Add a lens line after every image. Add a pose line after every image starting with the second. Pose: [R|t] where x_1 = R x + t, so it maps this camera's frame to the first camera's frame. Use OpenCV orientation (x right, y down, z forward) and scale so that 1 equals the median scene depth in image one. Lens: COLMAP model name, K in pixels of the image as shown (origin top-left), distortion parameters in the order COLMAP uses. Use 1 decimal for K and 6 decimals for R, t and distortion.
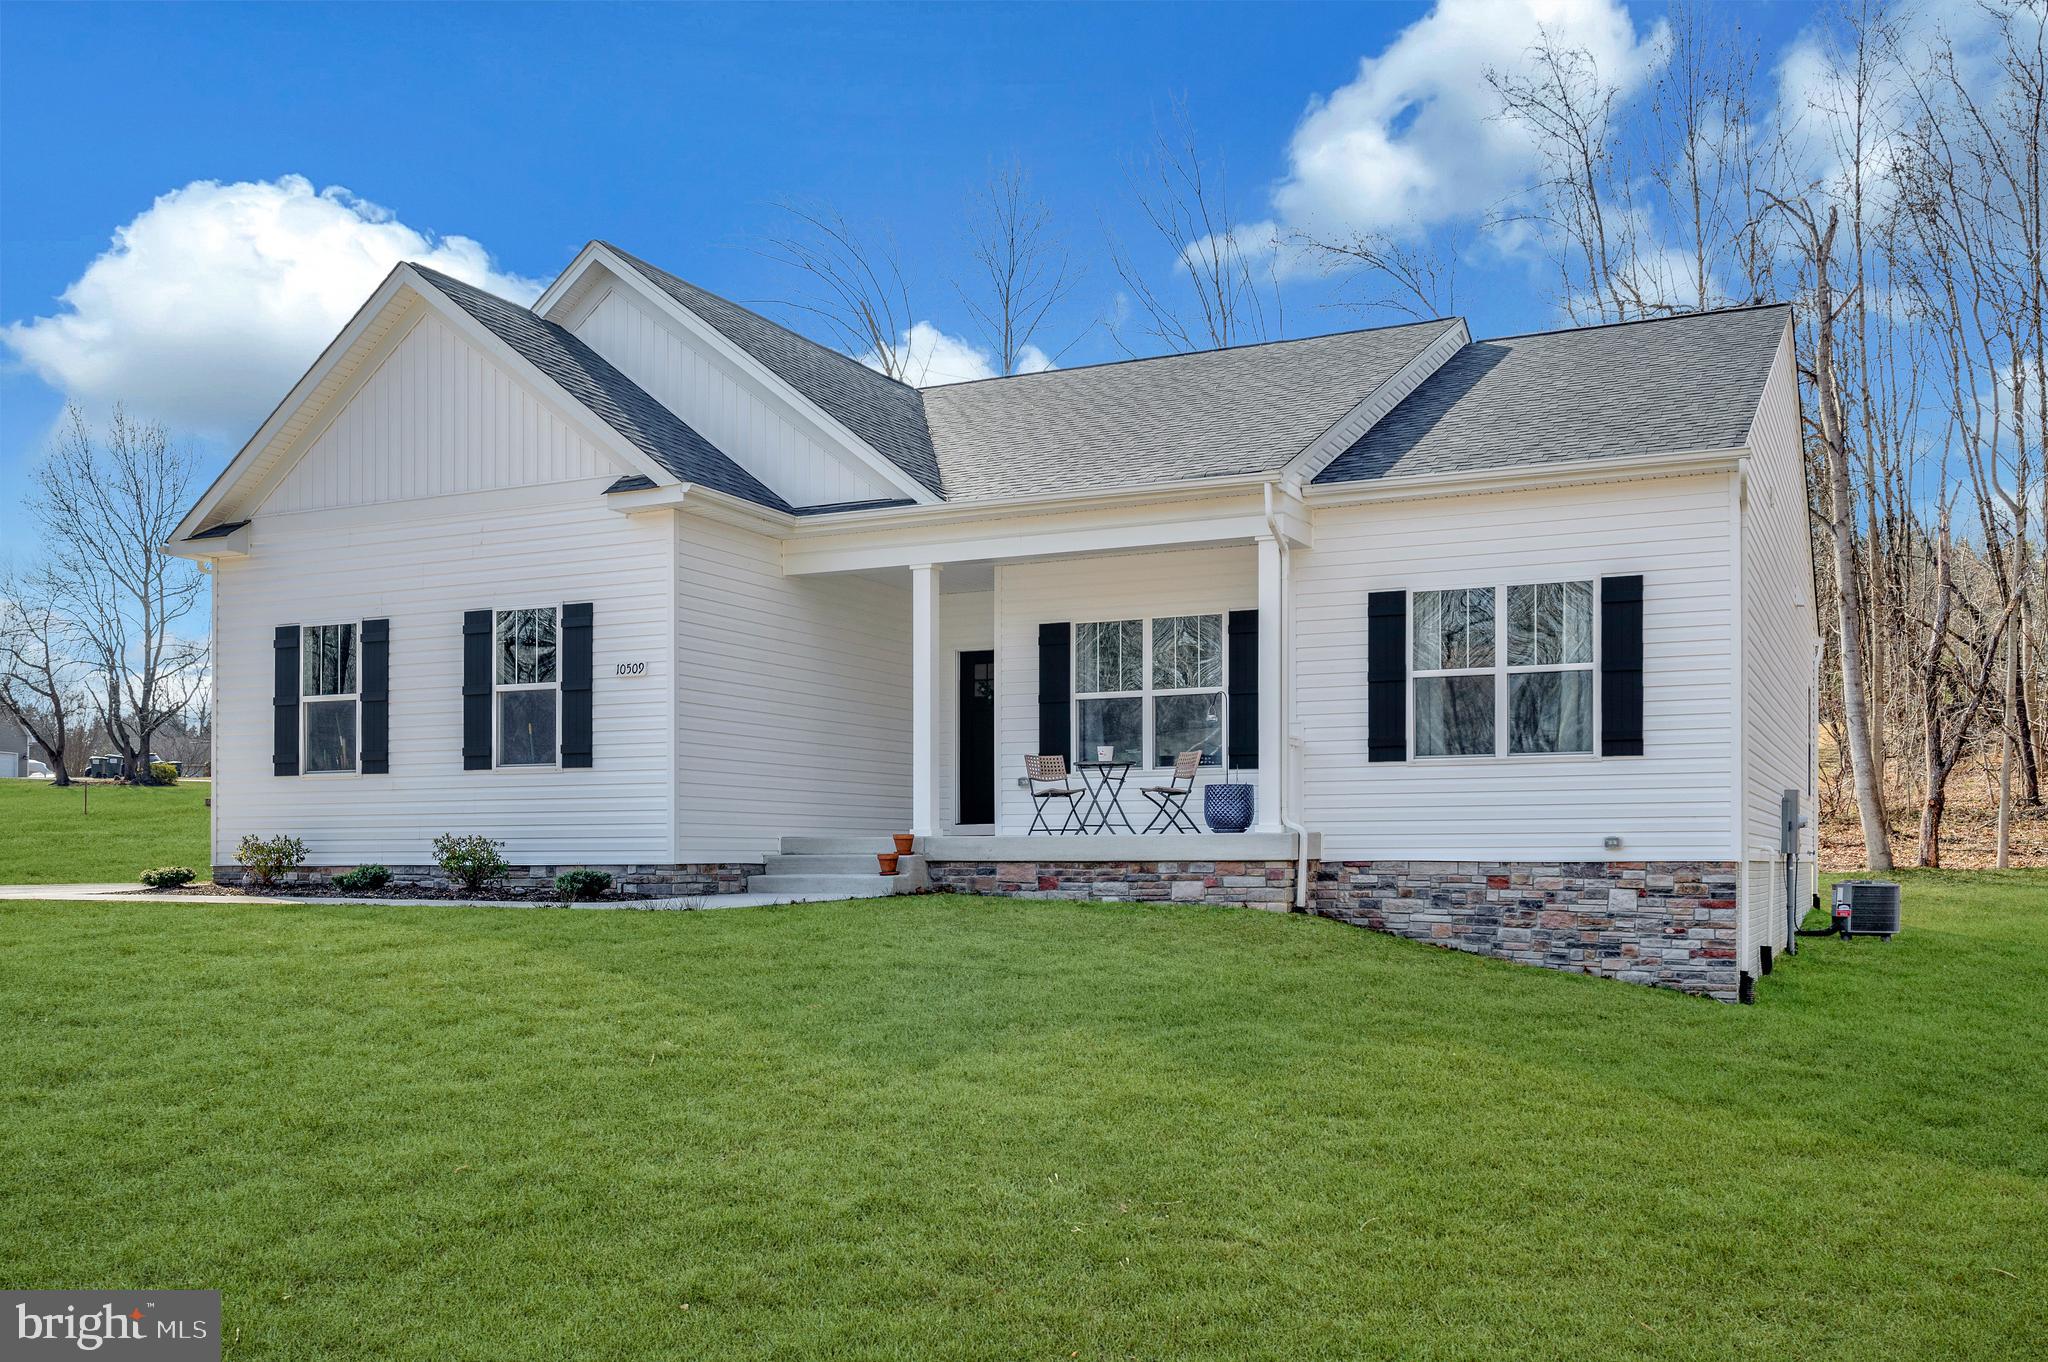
lens RADIAL K [[1812.5, 0, 1022.7], [0, 1812.5, 665.8], [0, 0, 1]] dist [0.004196, -0.003168]
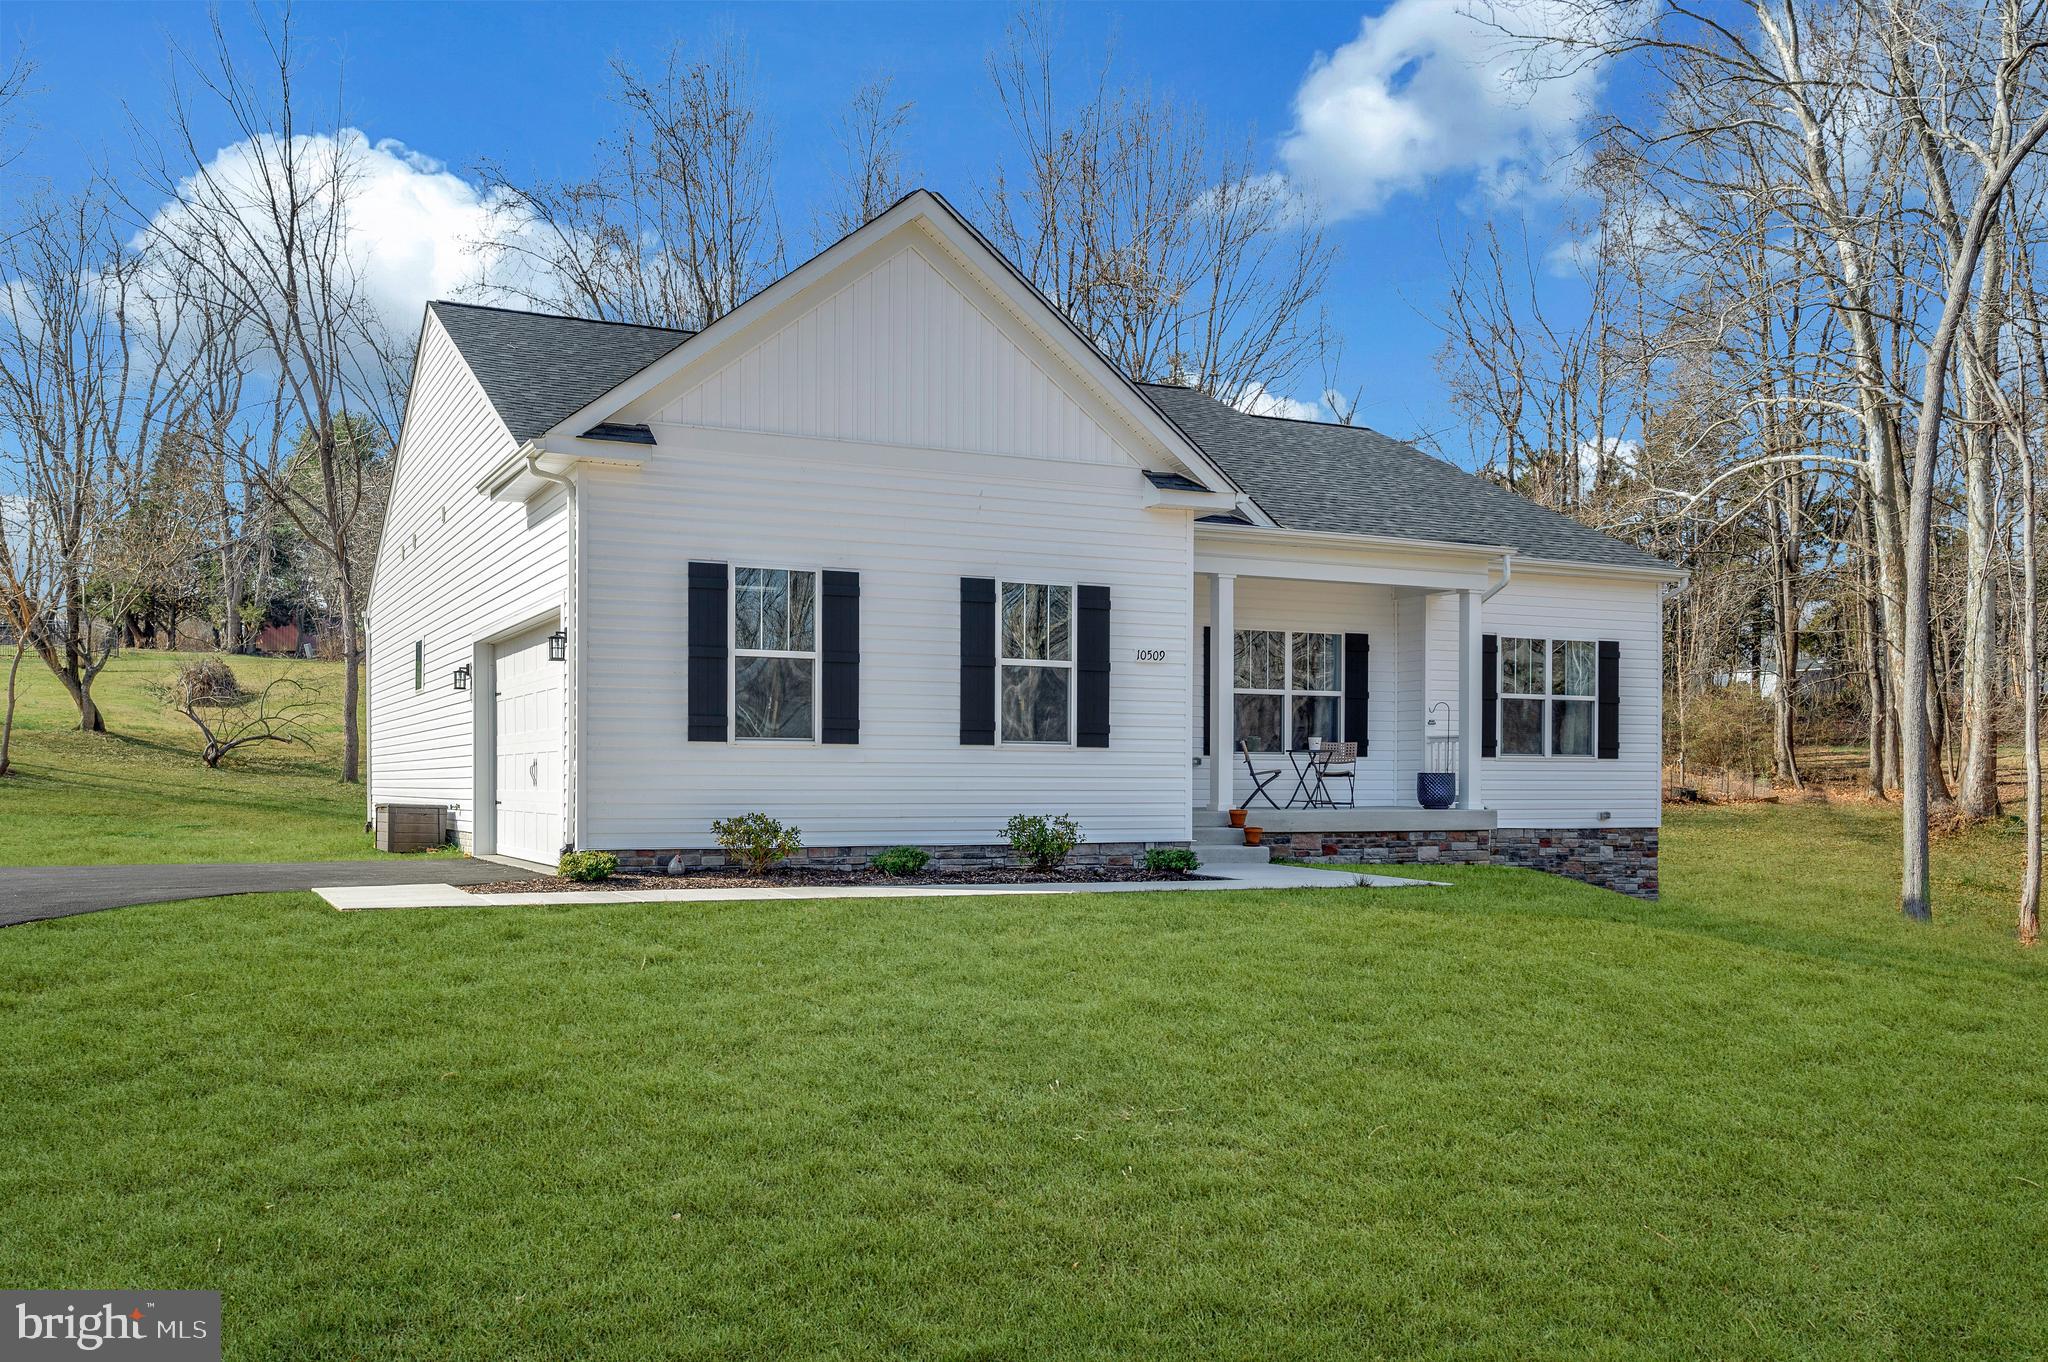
lens RADIAL K [[1812.5, 0, 1020.5], [0, 1812.5, 697.5], [0, 0, 1]] dist [0.004196, -0.003168]
pose [[0.631975, 0.043491, 0.773768, -1.066298], [-0.082346, 0.996540, 0.011244, 0.020425], [-0.770602, -0.070823, 0.633369, 0.388248]]
